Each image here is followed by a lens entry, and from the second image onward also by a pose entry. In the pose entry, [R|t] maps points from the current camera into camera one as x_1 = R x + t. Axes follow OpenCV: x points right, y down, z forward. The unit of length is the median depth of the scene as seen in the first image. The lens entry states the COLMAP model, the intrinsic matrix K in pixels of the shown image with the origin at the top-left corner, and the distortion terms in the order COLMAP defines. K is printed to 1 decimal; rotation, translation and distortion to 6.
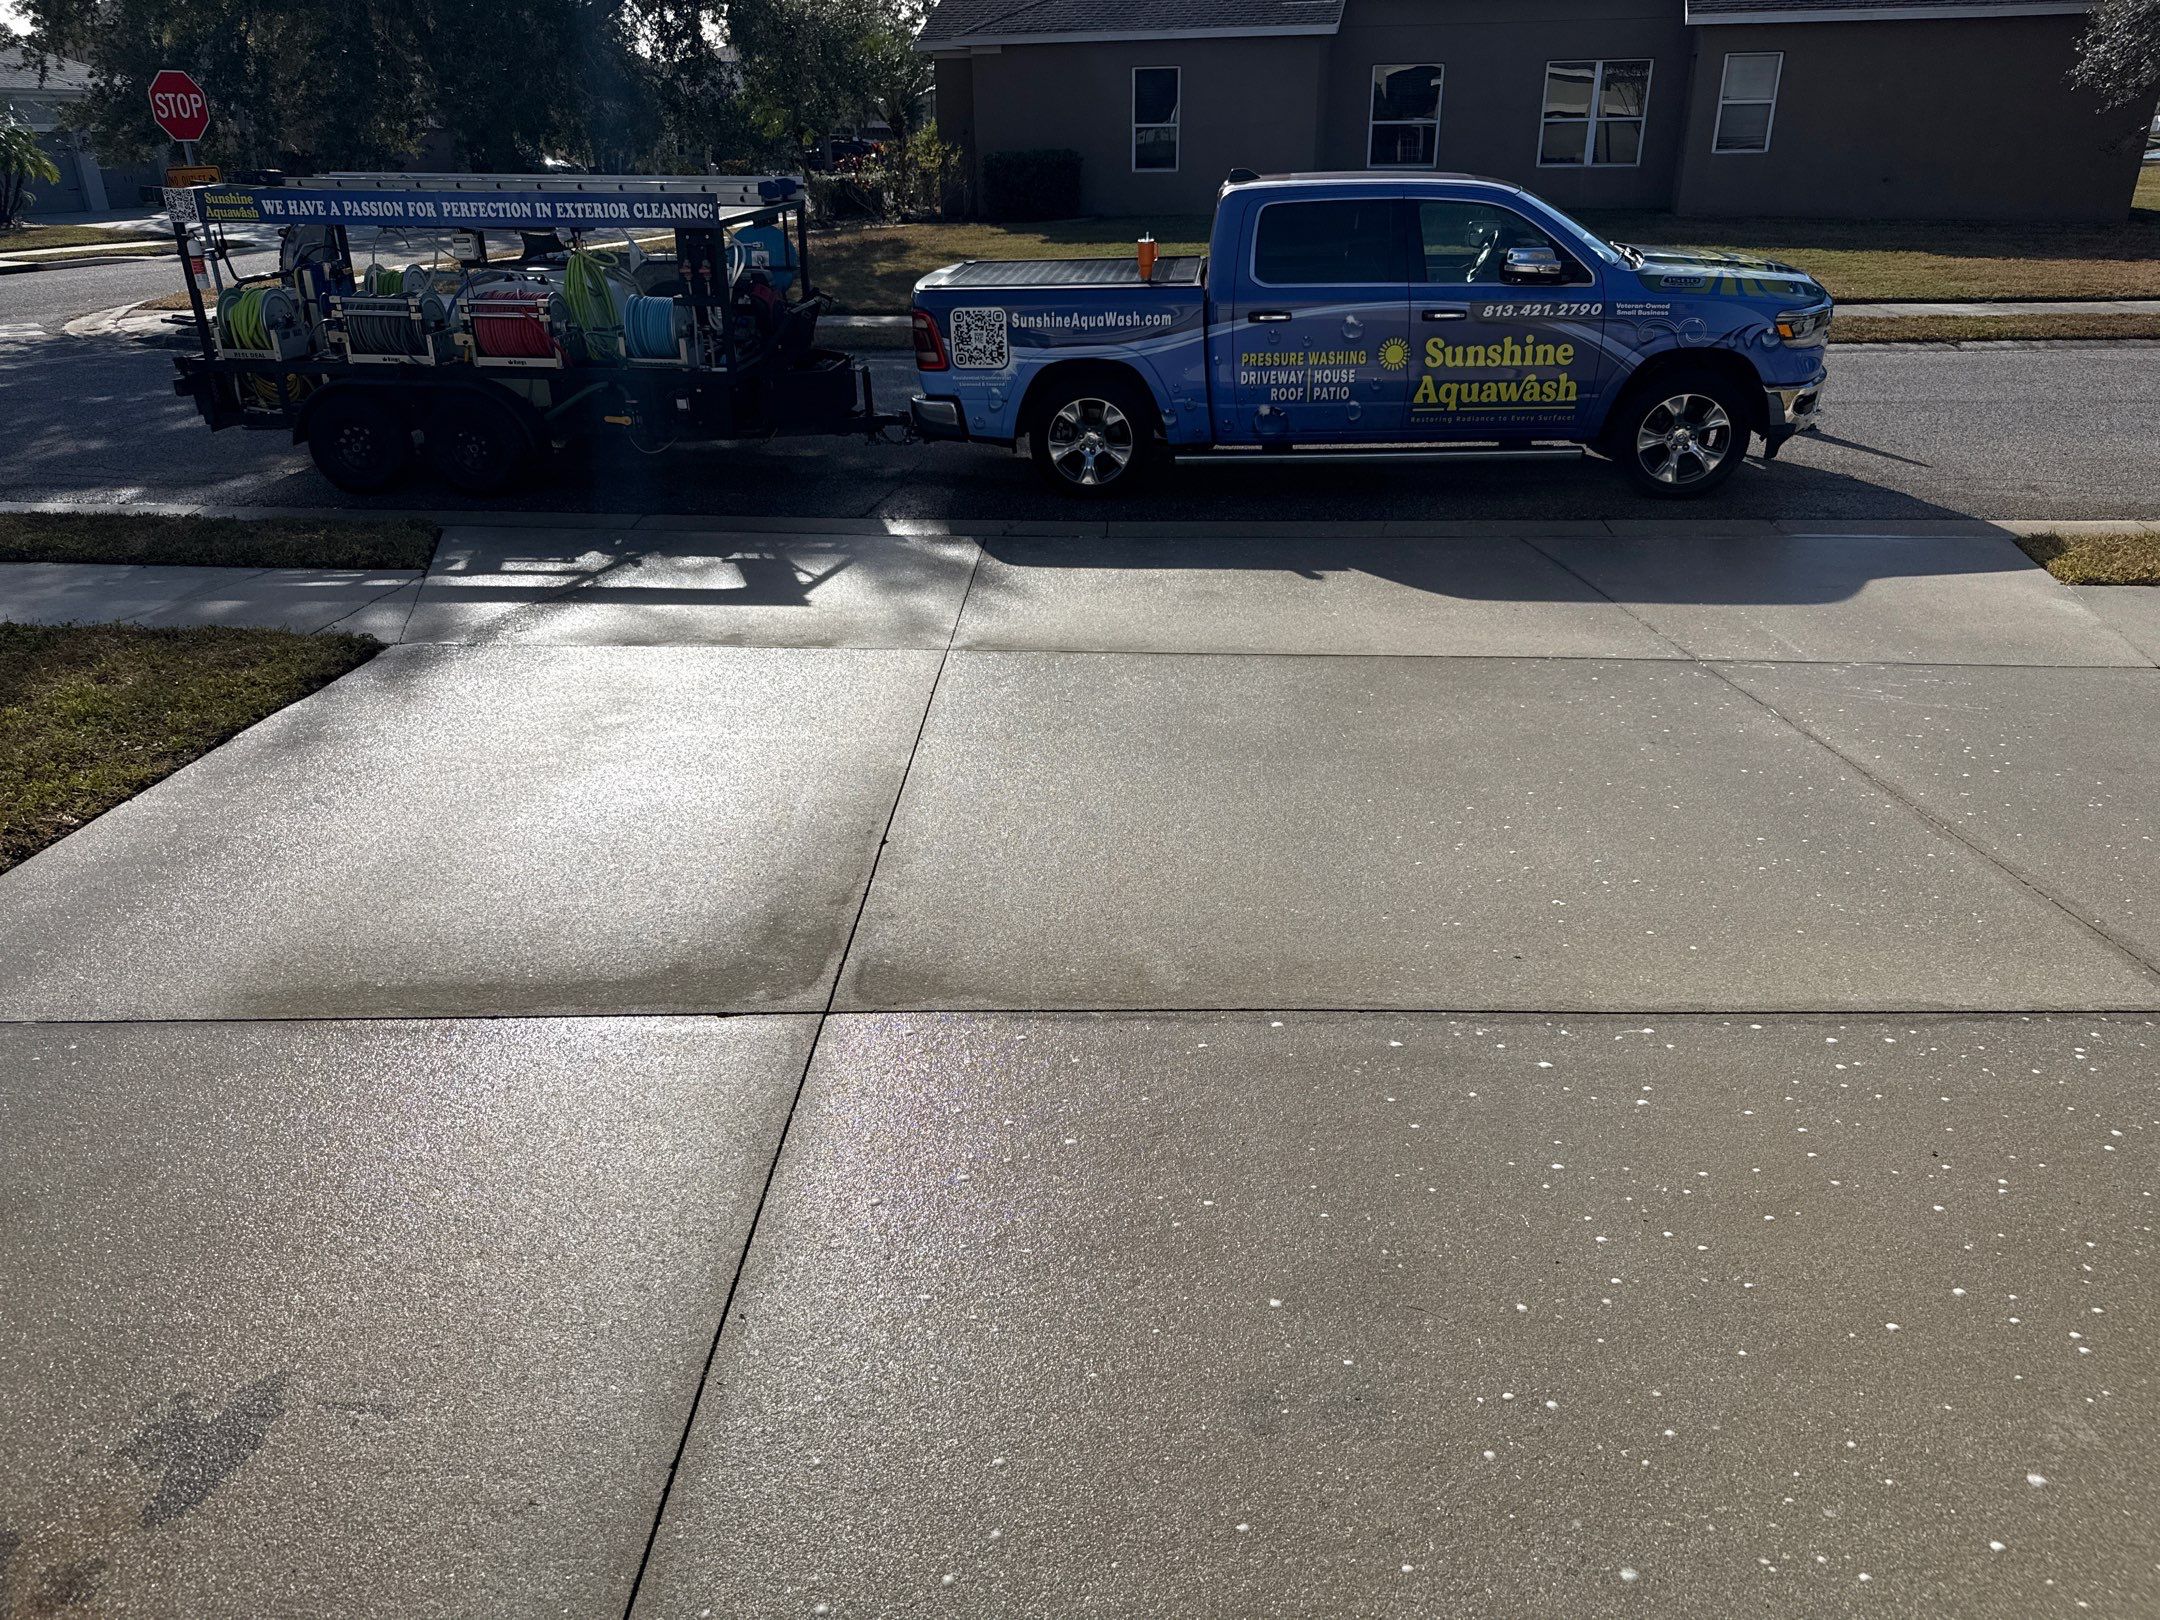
lens RADIAL K [[1531.6, 0, 1079.7], [0, 1531.6, 802.0], [0, 0, 1]] dist [0.086786, -0.089021]
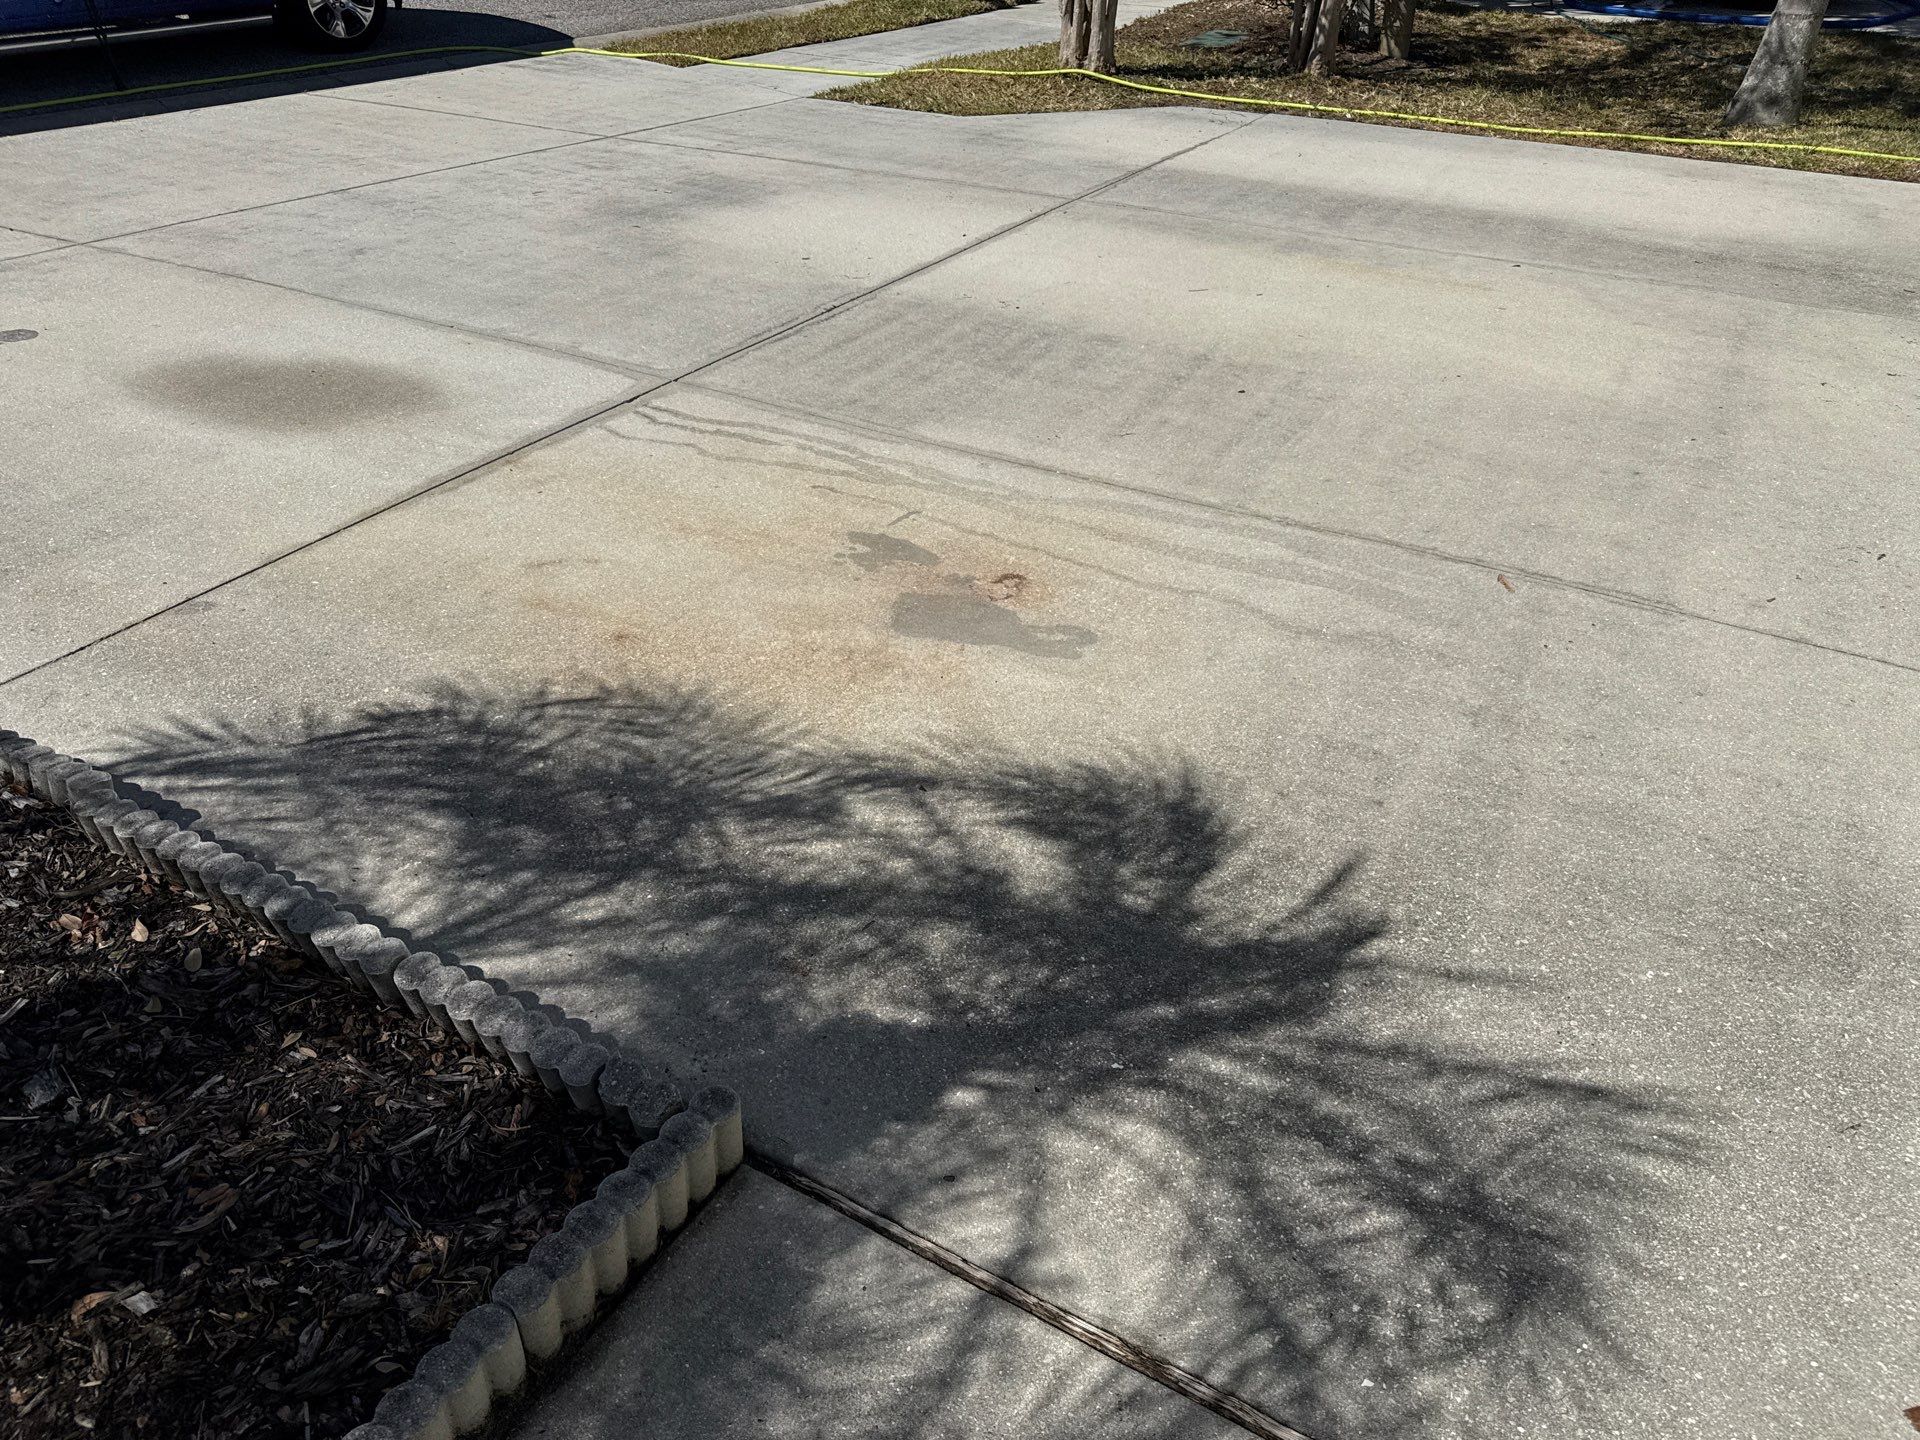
lens RADIAL K [[1349.1, 0, 948.2], [0, 1349.1, 713.5], [0, 0, 1]] dist [0.045598, -0.052923]
pose [[0.483434, -0.465915, 0.741090, -0.457674], [0.281687, 0.884361, 0.372235, 0.002347], [-0.828821, 0.028804, 0.558772, 0.014815]]
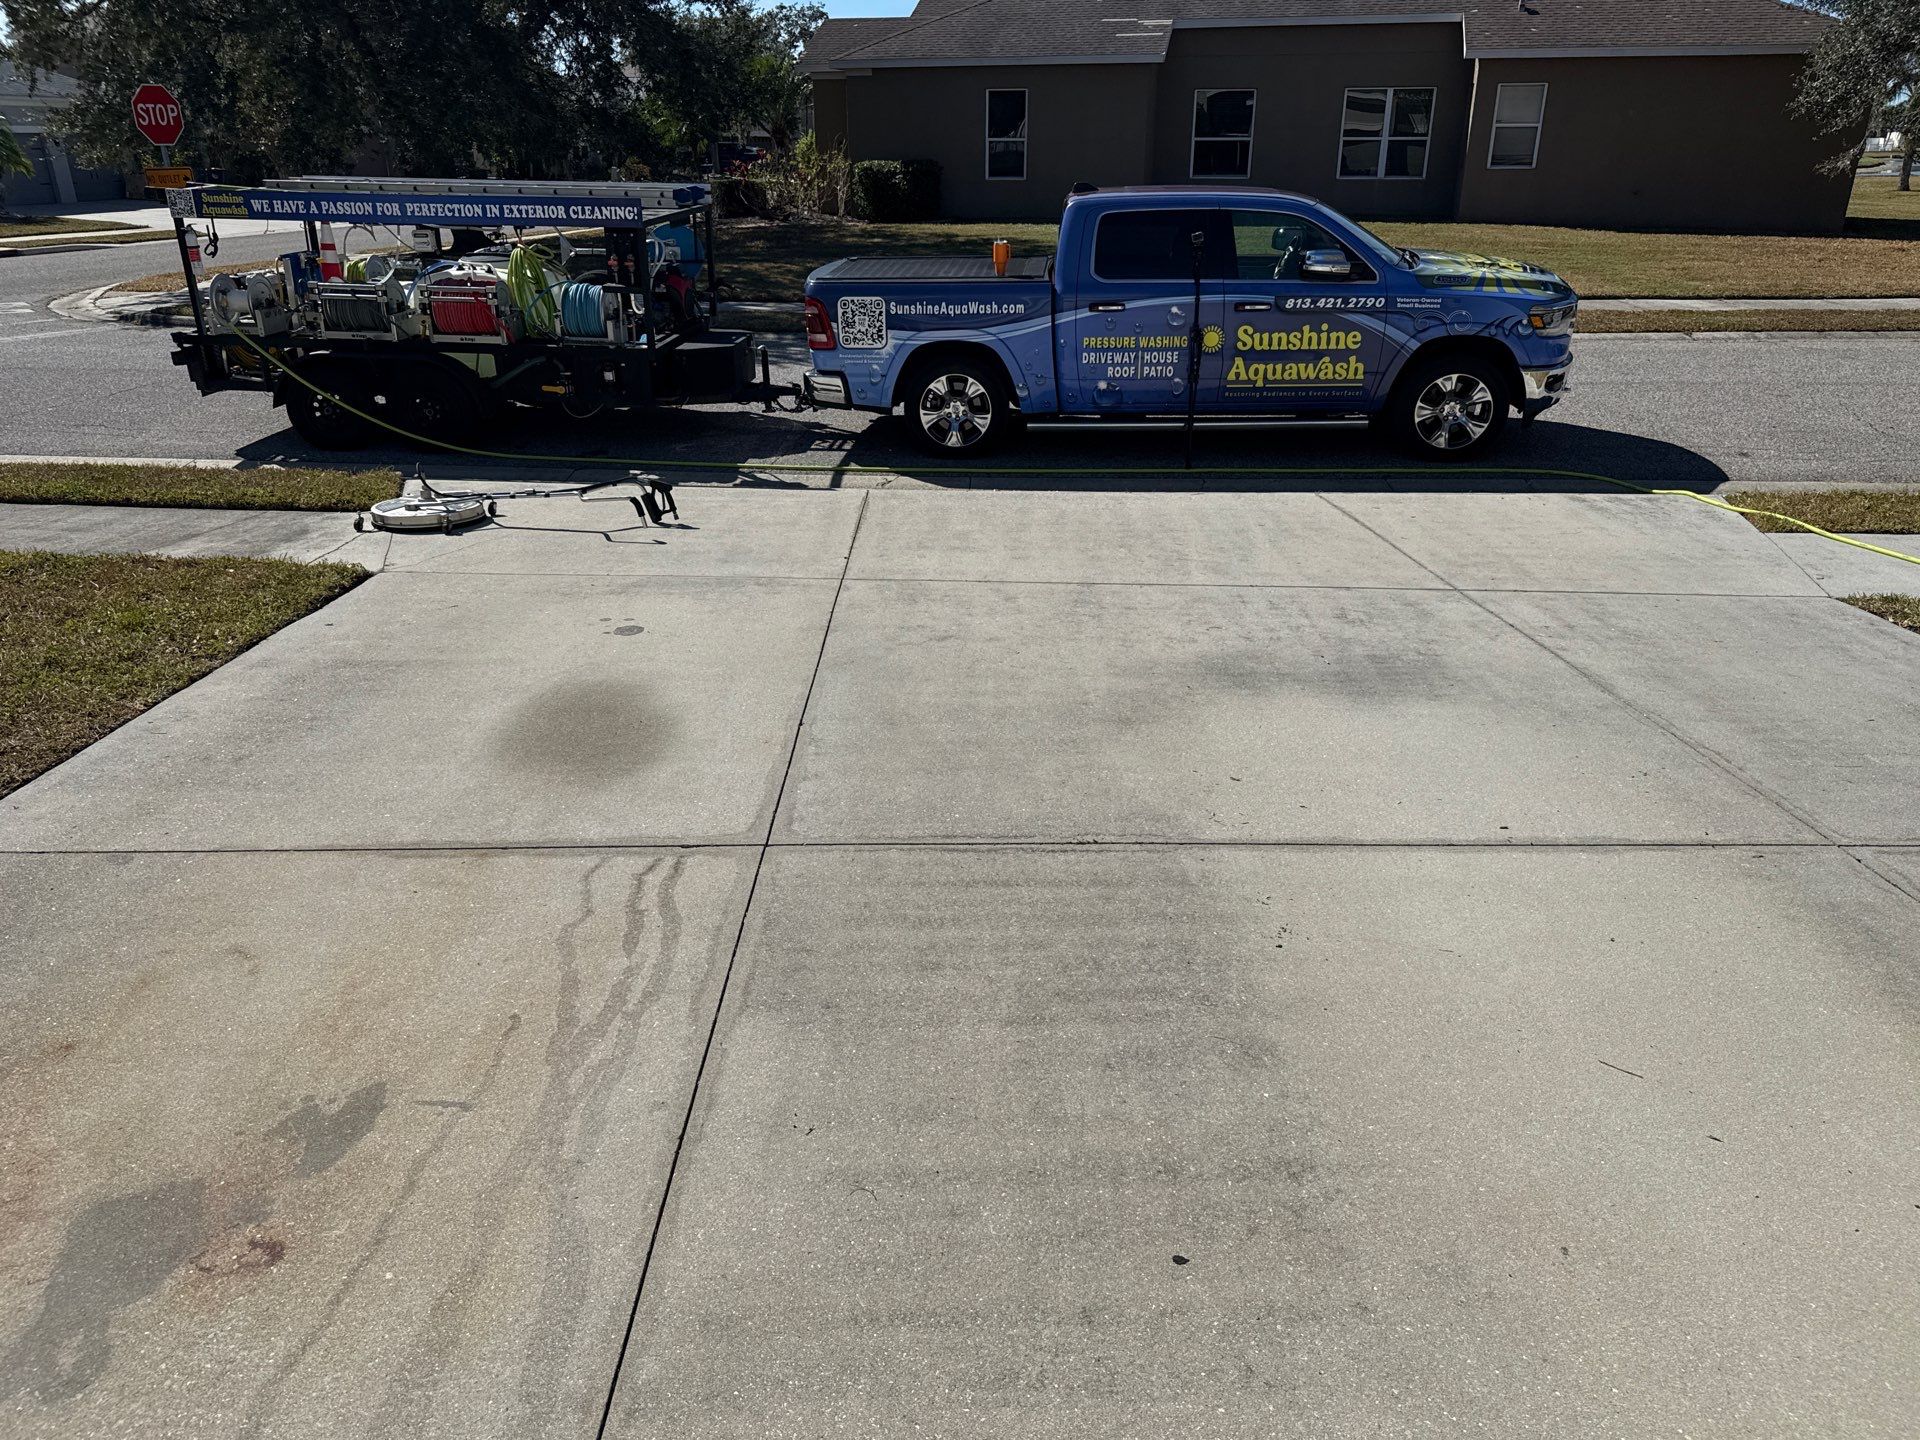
lens RADIAL K [[1375.0, 0, 960.0], [0, 1375.0, 720.0], [0, 0, 1]] dist [0.106574, -0.115853]
pose [[0.999811, 0.002689, 0.019248, -0.009742], [-0.002423, 0.999902, -0.013805, 0.018628], [-0.019283, 0.013755, 0.999719, -0.060635]]
